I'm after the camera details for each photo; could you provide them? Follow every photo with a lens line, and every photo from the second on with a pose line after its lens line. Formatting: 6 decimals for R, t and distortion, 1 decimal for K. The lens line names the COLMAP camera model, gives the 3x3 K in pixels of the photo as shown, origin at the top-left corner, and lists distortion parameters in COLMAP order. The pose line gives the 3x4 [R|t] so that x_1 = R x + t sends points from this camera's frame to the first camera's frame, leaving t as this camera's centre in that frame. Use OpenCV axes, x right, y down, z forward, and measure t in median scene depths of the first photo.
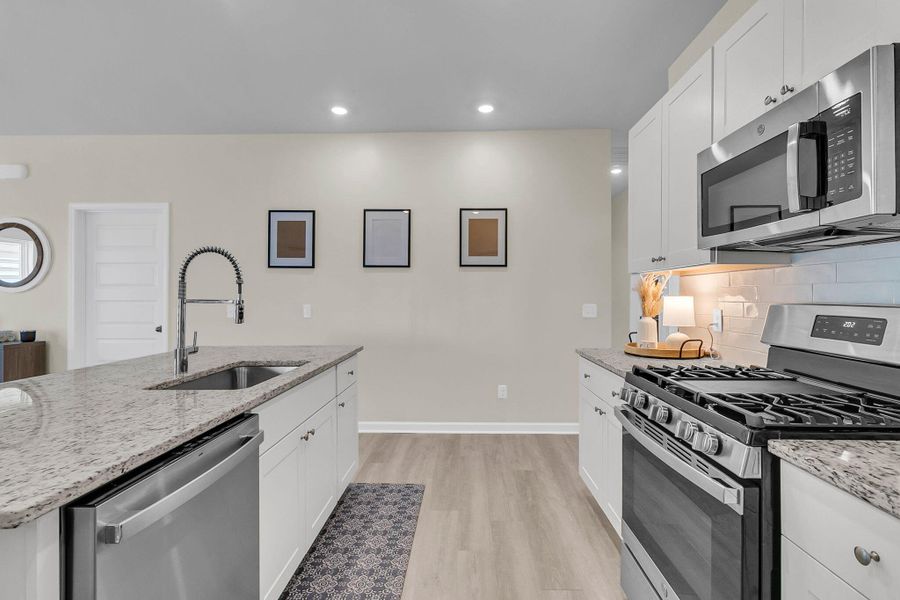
lens RADIAL K [[417.5, 0, 447.2], [0, 417.5, 292.9], [0, 0, 1]] dist [0.003127, 0.000603]
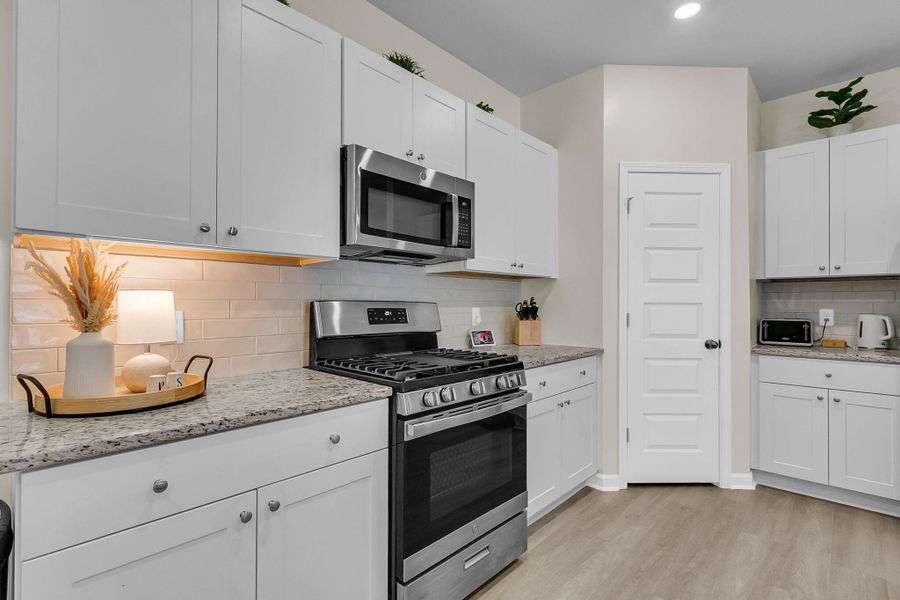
lens RADIAL K [[422.9, 0, 450.0], [0, 422.9, 300.0], [0, 0, 1]] dist [0.023322, -0.014193]
pose [[-0.758143, 0.000907, 0.652087, -0.090740], [-0.009281, 0.999883, -0.012180, 0.014399], [-0.652022, -0.015286, -0.758046, 0.705636]]
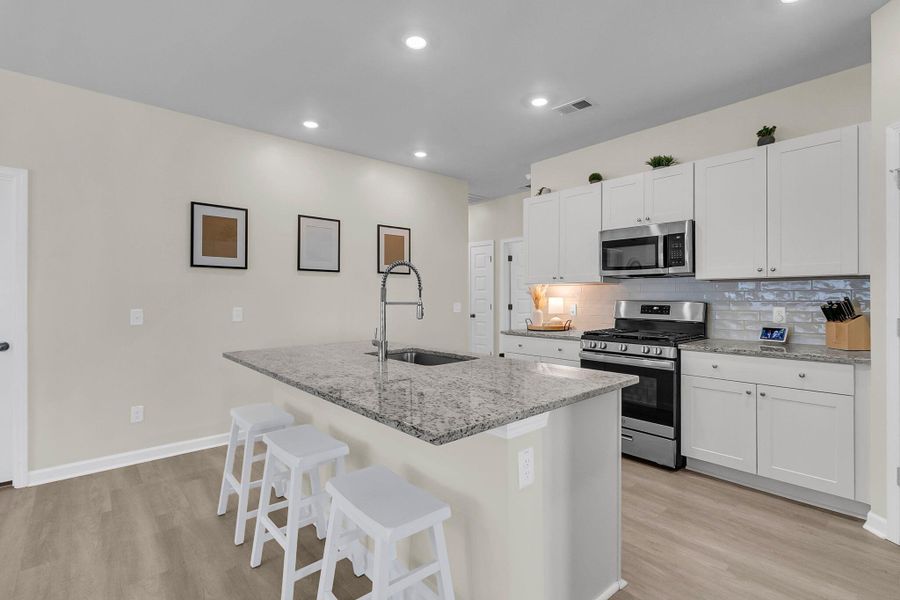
lens RADIAL K [[426.9, 0, 451.2], [0, 426.9, 294.9], [0, 0, 1]] dist [0.001834, 0.000953]
pose [[0.730154, -0.000187, 0.683283, -0.652072], [-0.003381, 0.999987, 0.003886, -0.005559], [-0.683274, -0.005148, 0.730144, -0.039889]]
